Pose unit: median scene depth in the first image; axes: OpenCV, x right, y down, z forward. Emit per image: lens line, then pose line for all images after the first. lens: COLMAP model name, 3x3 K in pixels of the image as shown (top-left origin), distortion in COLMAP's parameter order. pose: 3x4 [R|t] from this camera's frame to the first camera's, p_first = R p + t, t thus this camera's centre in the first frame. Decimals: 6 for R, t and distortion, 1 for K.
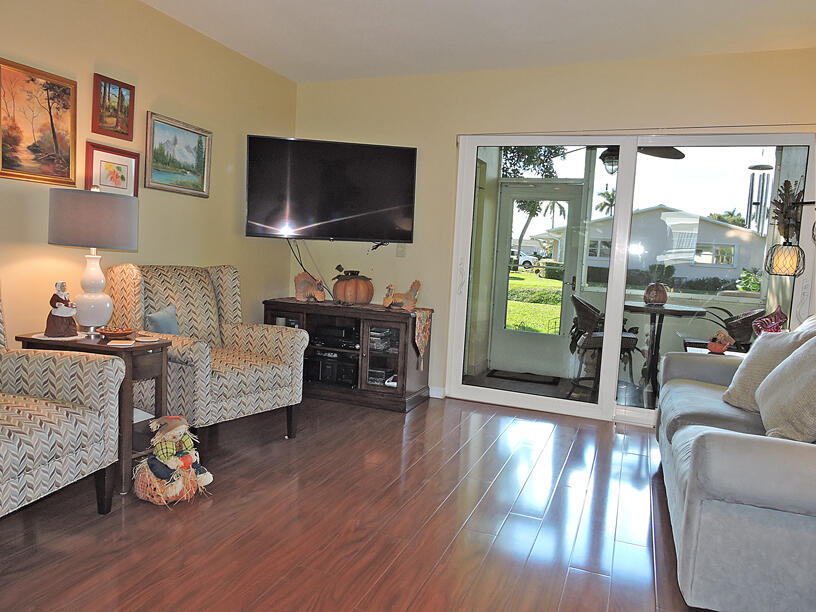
lens RADIAL K [[569.3, 0, 379.4], [0, 569.3, 308.2], [0, 0, 1]] dist [0.010147, -0.024281]
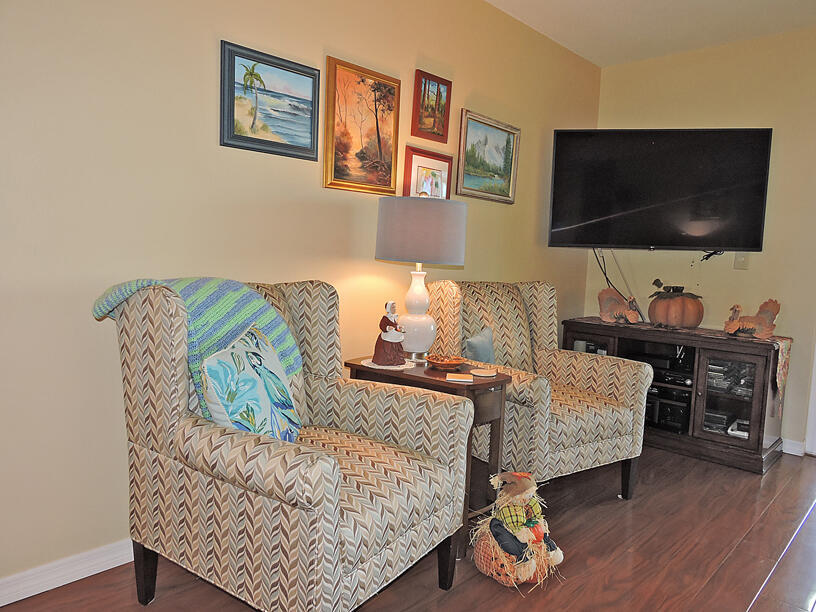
lens RADIAL K [[569.3, 0, 391.7], [0, 569.3, 305.1], [0, 0, 1]] dist [0.010147, -0.024281]
pose [[0.932874, 0.019200, -0.359692, -0.192706], [-0.026709, 0.999517, -0.015916, -0.022604], [0.359212, 0.024455, 0.932935, 0.142552]]
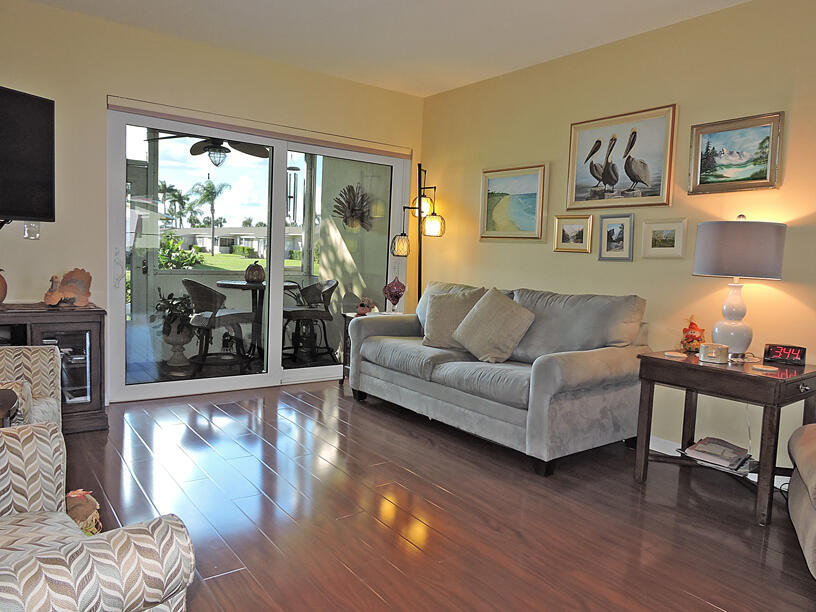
lens RADIAL K [[569.3, 0, 421.6], [0, 569.3, 298.9], [0, 0, 1]] dist [0.010147, -0.024281]
pose [[0.478556, -0.085590, 0.873876, -0.578443], [0.058408, 0.996137, 0.065578, -0.044148], [-0.876112, 0.019659, 0.481706, 0.260221]]
